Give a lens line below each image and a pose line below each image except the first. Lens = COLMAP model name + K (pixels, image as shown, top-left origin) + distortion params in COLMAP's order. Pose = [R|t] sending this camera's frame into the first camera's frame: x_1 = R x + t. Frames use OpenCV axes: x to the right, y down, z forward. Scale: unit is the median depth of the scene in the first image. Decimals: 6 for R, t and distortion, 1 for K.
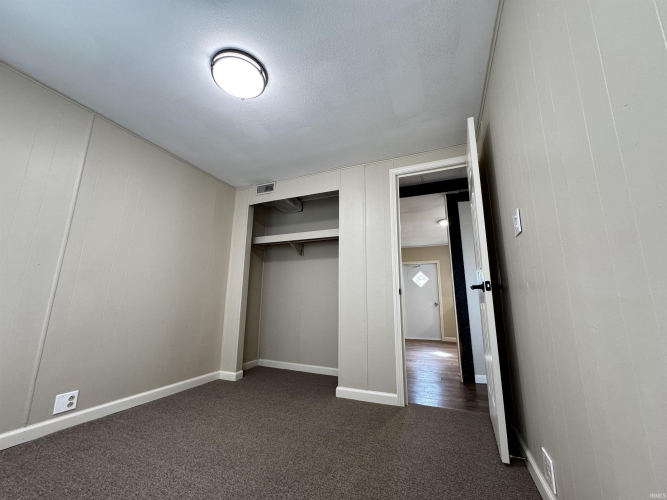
lens RADIAL K [[267.0, 0, 333.2], [0, 267.0, 247.9], [0, 0, 1]] dist [0.000065, 0.000167]
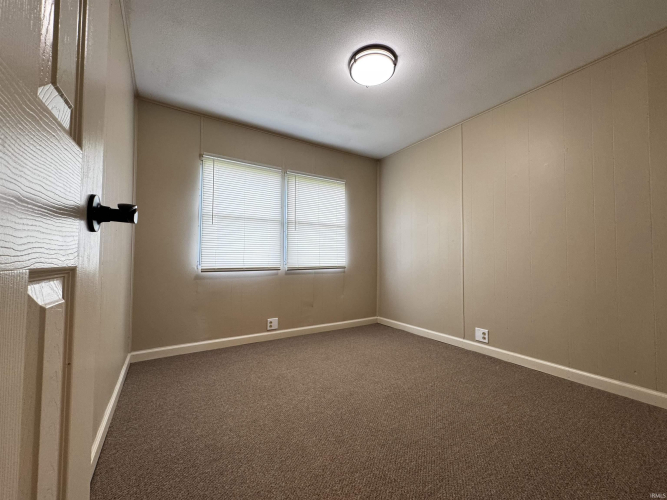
lens RADIAL K [[267.0, 0, 333.2], [0, 267.0, 247.9], [0, 0, 1]] dist [0.000065, 0.000167]
pose [[-0.572878, -0.047208, -0.818280, 0.631256], [0.155348, 0.973991, -0.164951, 0.262656], [0.804784, -0.221615, -0.550645, 1.320774]]
